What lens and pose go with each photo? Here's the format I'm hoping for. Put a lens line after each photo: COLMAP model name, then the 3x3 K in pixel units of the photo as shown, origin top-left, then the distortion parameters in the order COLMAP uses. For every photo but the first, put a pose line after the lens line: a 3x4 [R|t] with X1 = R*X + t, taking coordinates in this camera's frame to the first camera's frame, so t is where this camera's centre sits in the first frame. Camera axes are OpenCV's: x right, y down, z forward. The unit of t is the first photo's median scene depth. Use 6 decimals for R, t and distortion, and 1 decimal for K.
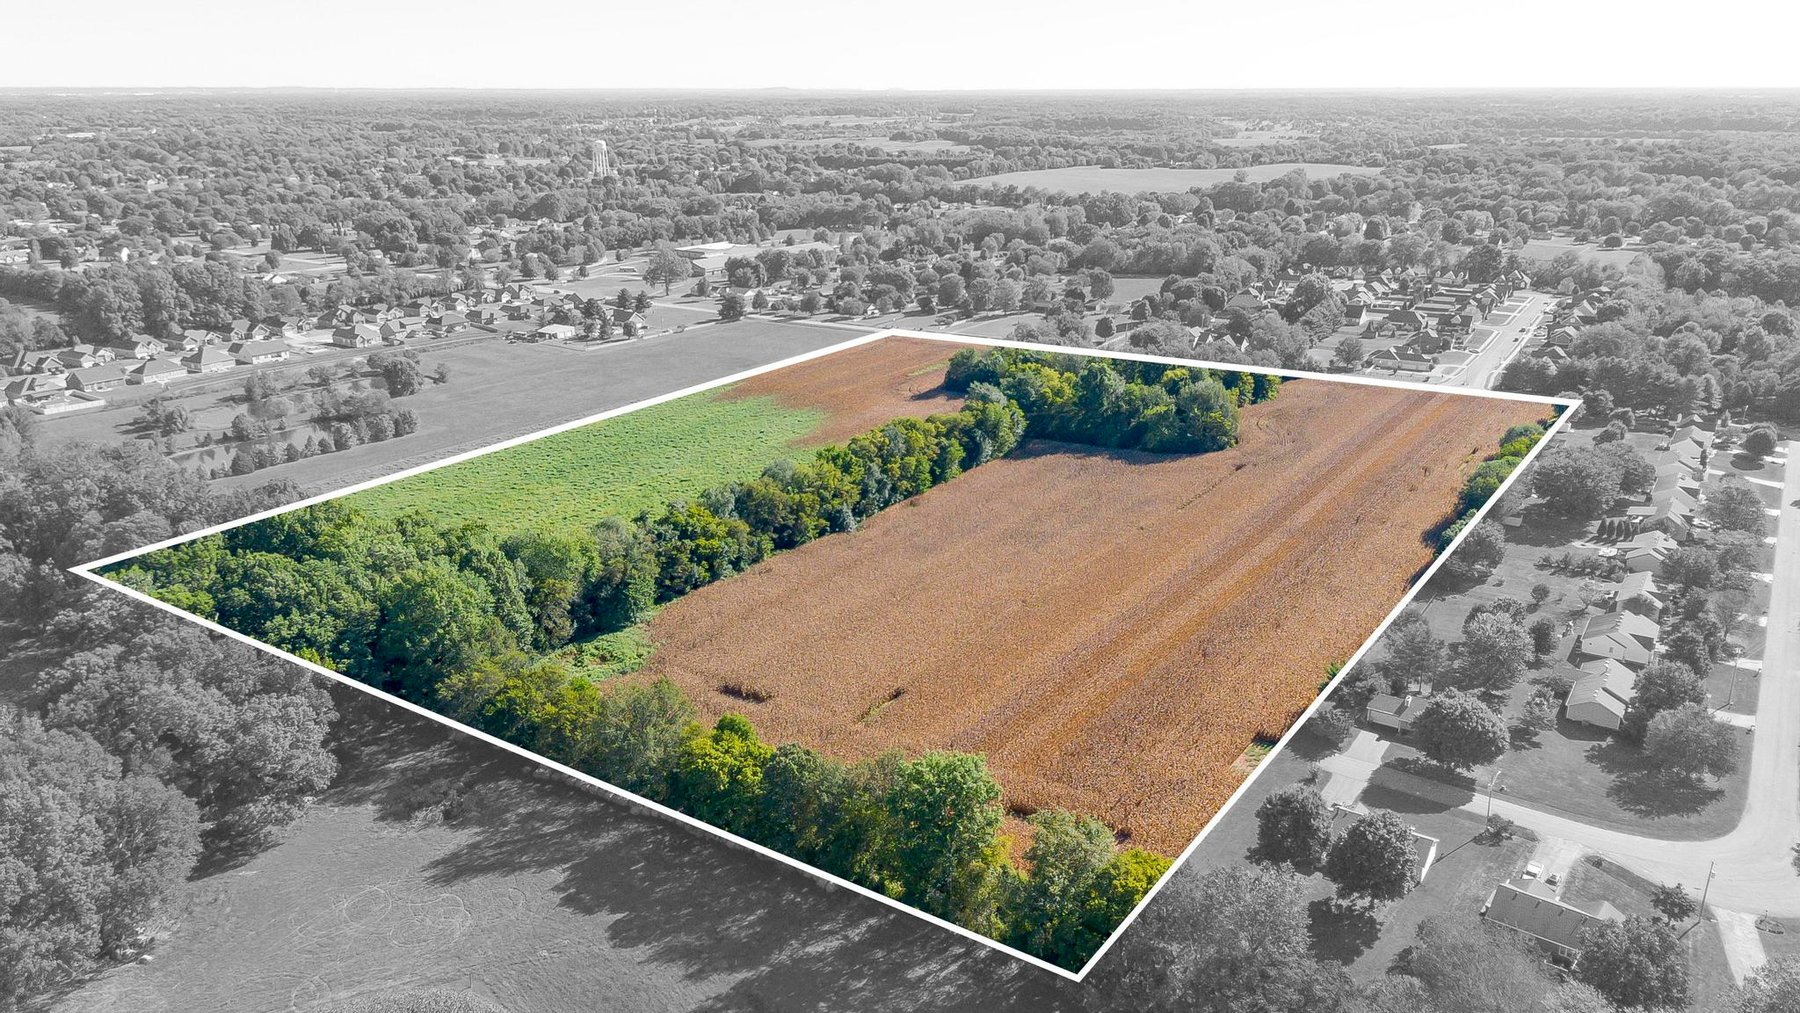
lens RADIAL K [[1307.8, 0, 900.0], [0, 1307.8, 506.5], [0, 0, 1]] dist [0.057891, -0.056653]
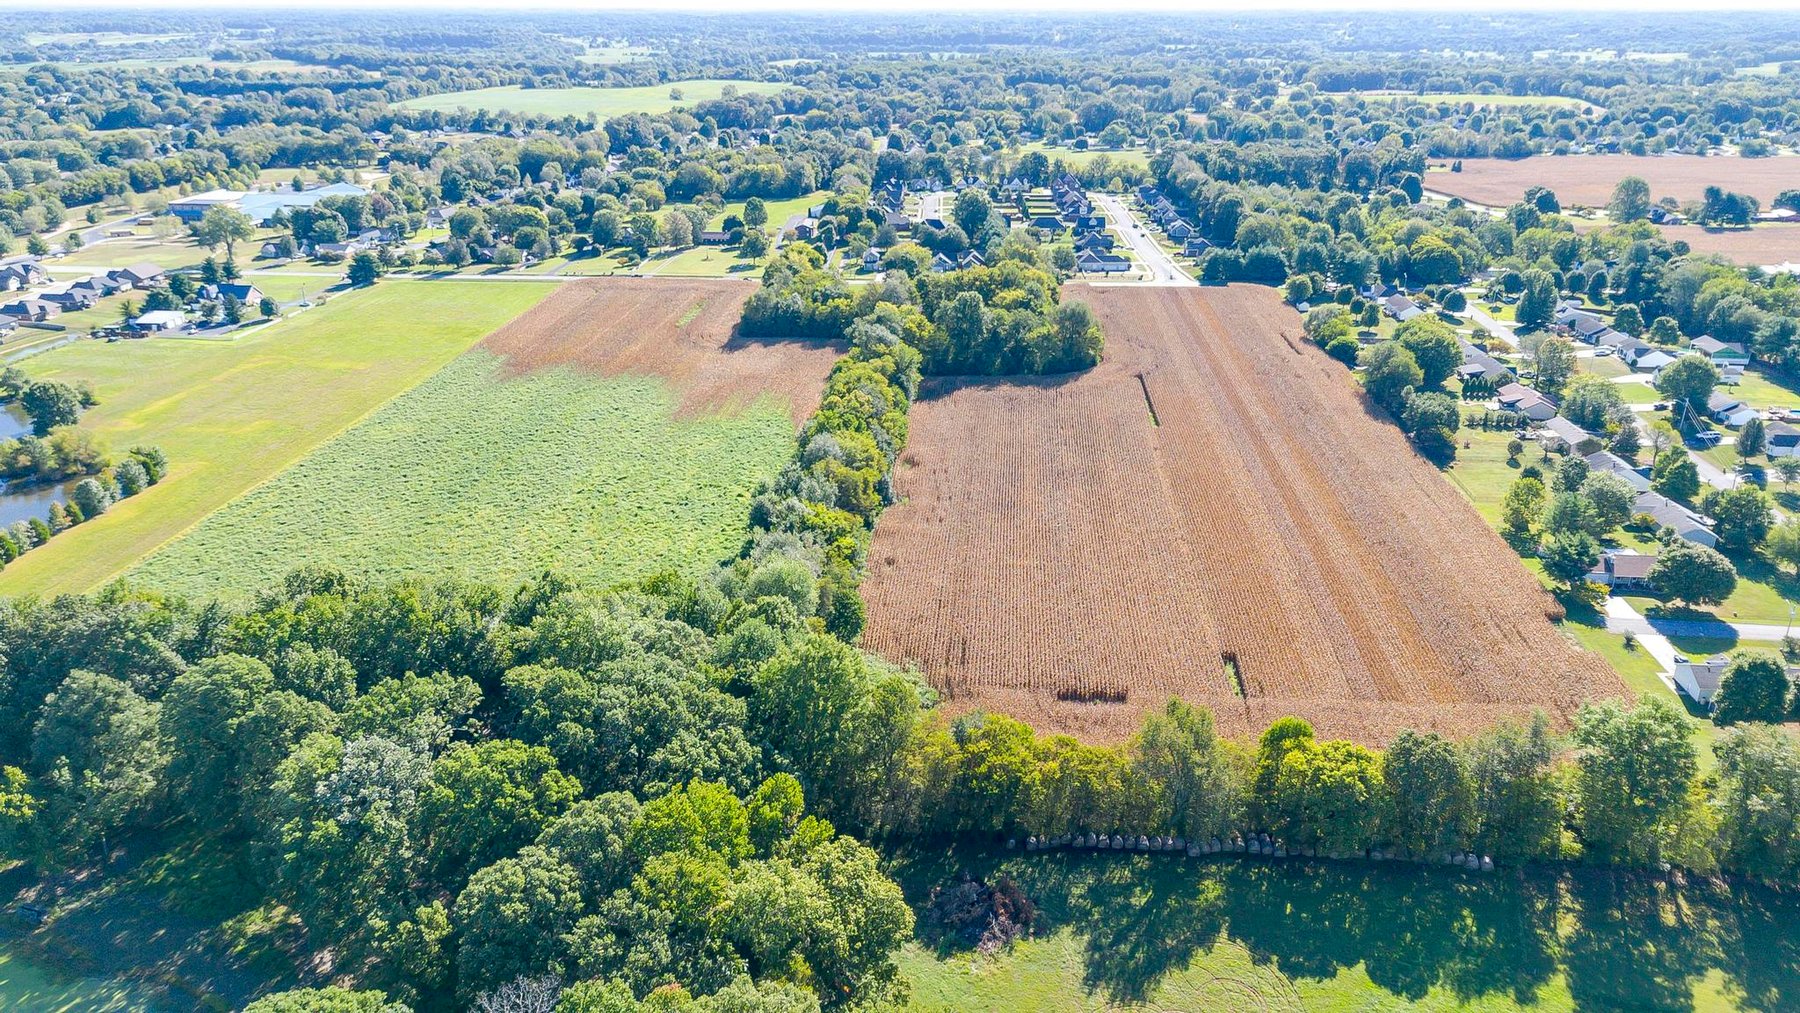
lens RADIAL K [[1254.1, 0, 896.2], [0, 1254.1, 549.3], [0, 0, 1]] dist [0.051735, -0.049979]
pose [[0.873330, -0.191984, 0.447703, -0.354419], [0.146500, 0.980027, 0.134479, -0.053800], [-0.464578, -0.051856, 0.884012, 0.178315]]
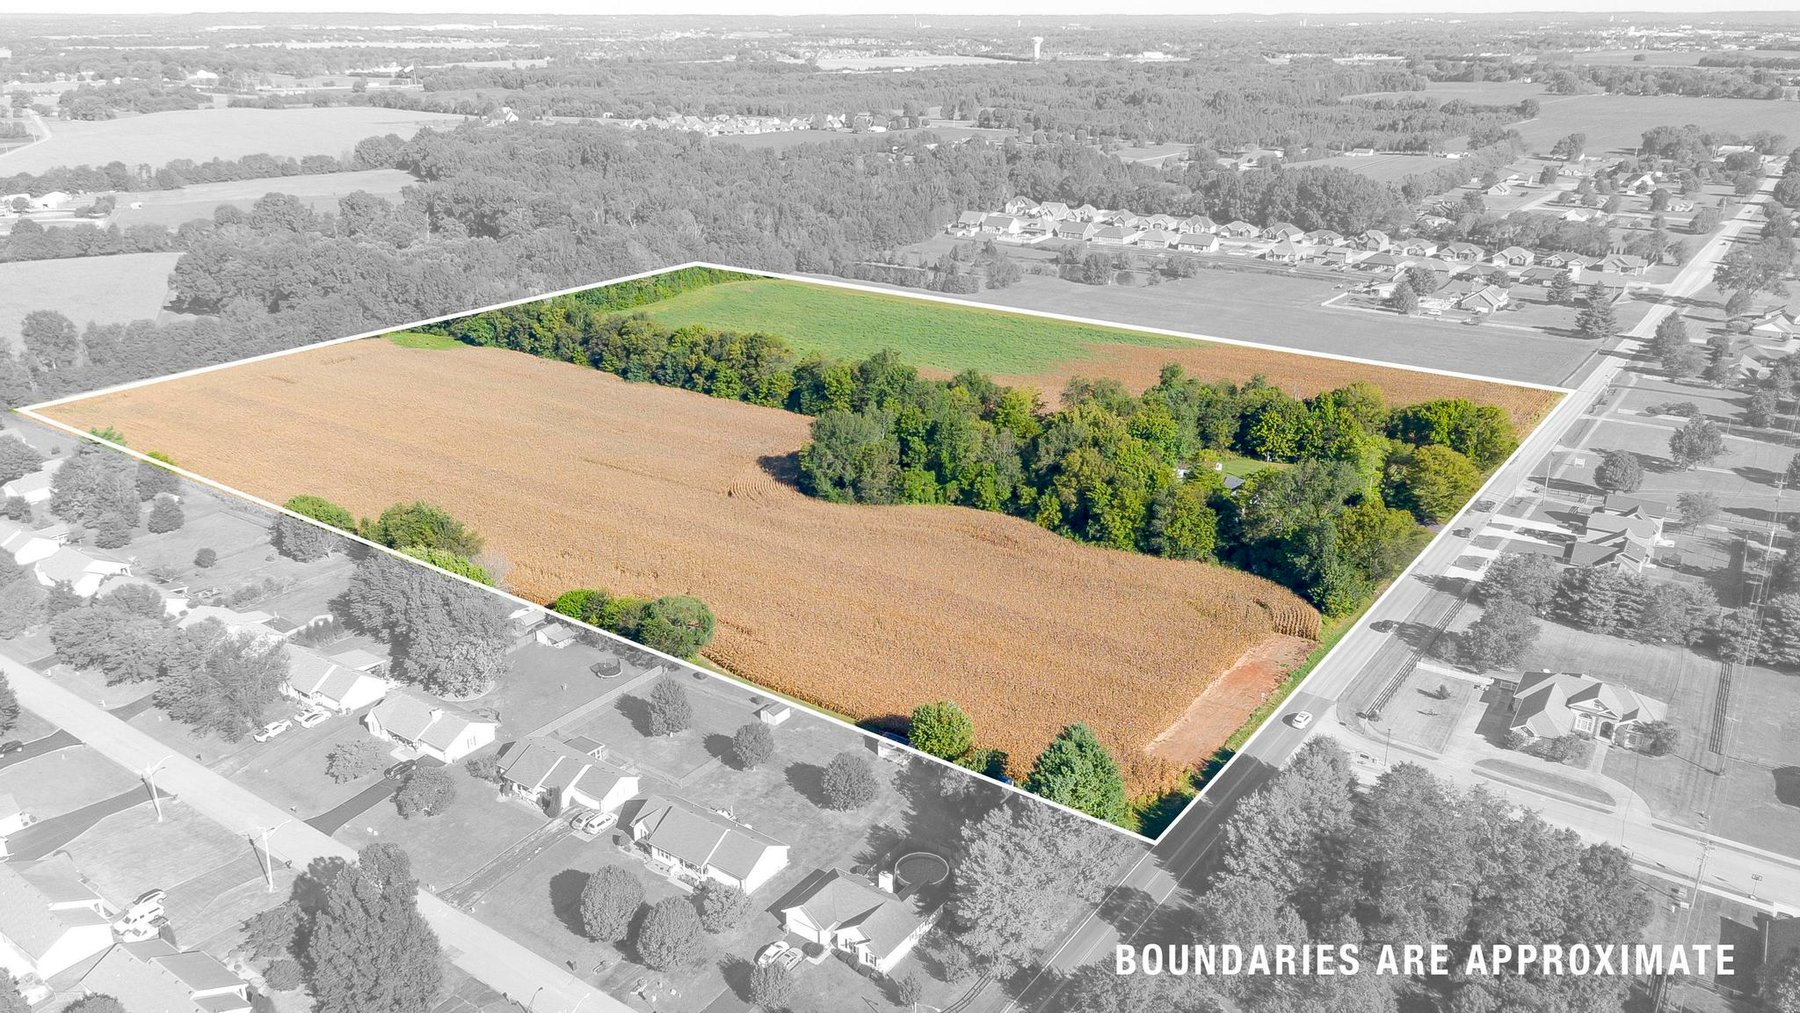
lens RADIAL K [[1307.8, 0, 900.0], [0, 1307.8, 506.5], [0, 0, 1]] dist [0.057891, -0.056653]
pose [[-0.015182, 0.357620, -0.933744, 0.926768], [-0.305896, 0.887415, 0.344850, -0.306460], [0.951944, 0.290863, 0.095922, 0.942400]]
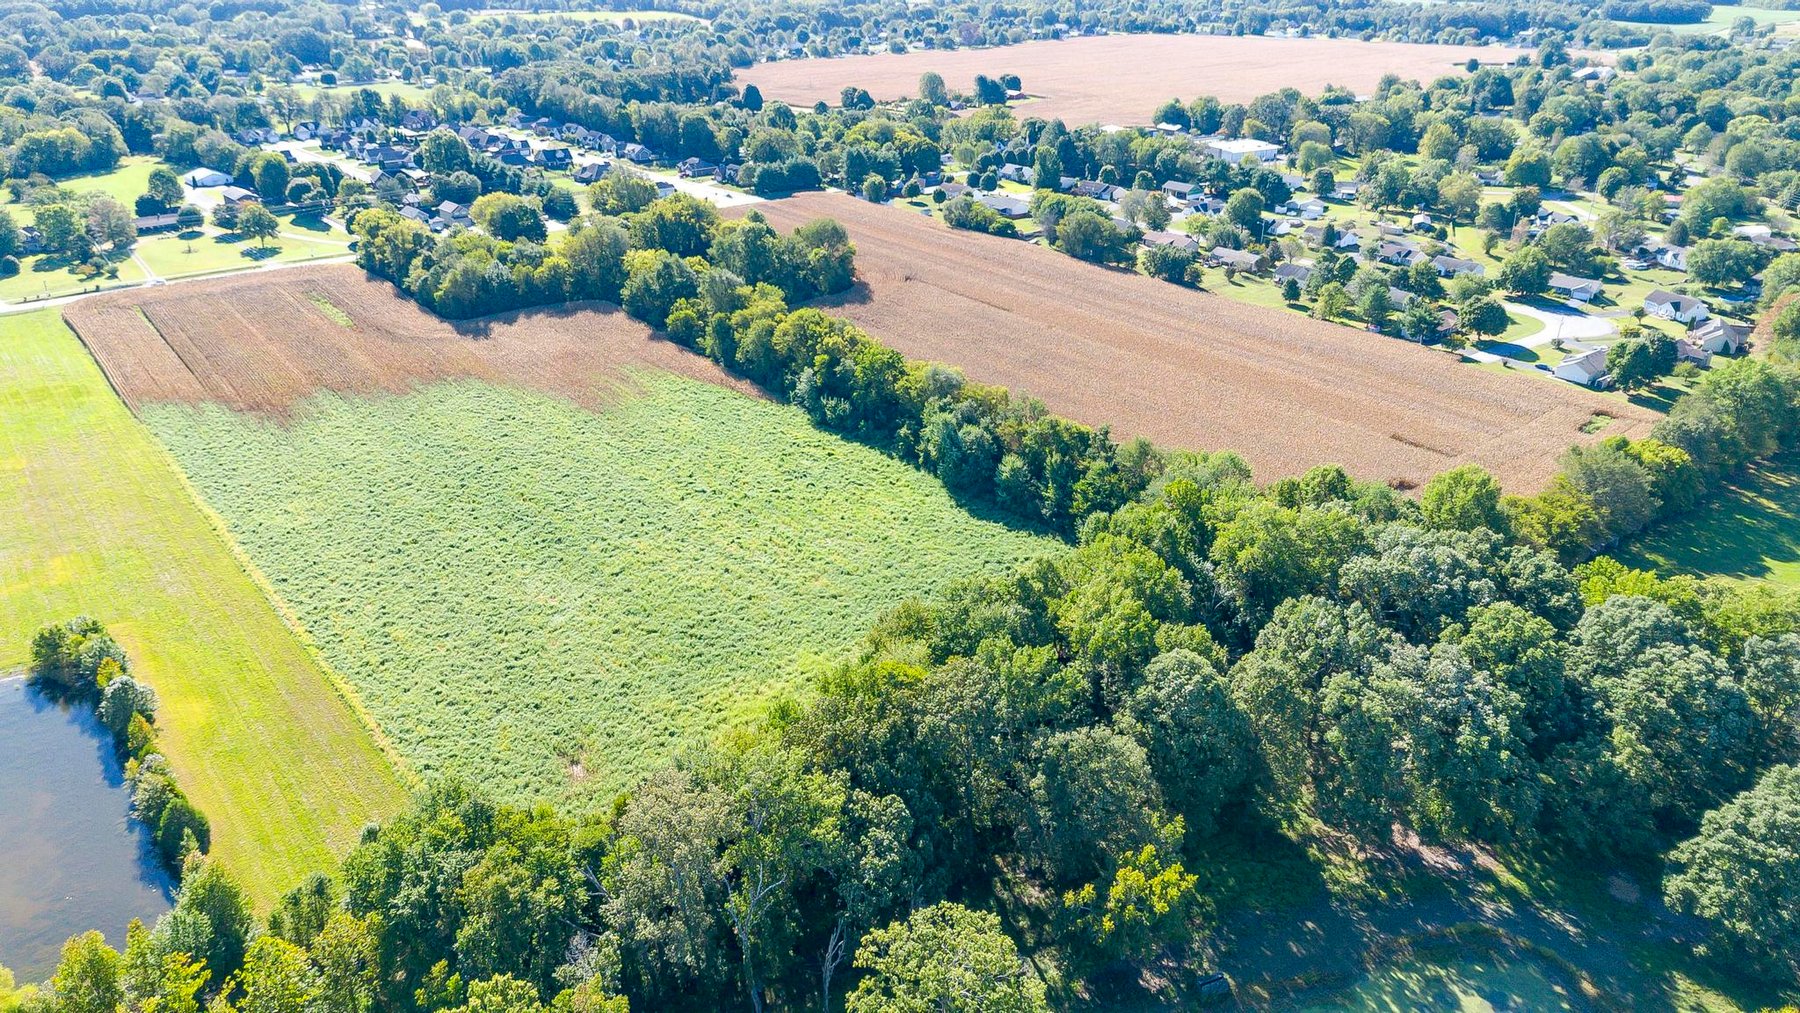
lens RADIAL K [[1254.1, 0, 896.2], [0, 1254.1, 549.3], [0, 0, 1]] dist [0.051735, -0.049979]
pose [[0.302195, -0.421761, 0.854866, -0.704495], [0.285774, 0.895630, 0.340851, -0.178111], [-0.909401, 0.141295, 0.391184, 0.570023]]
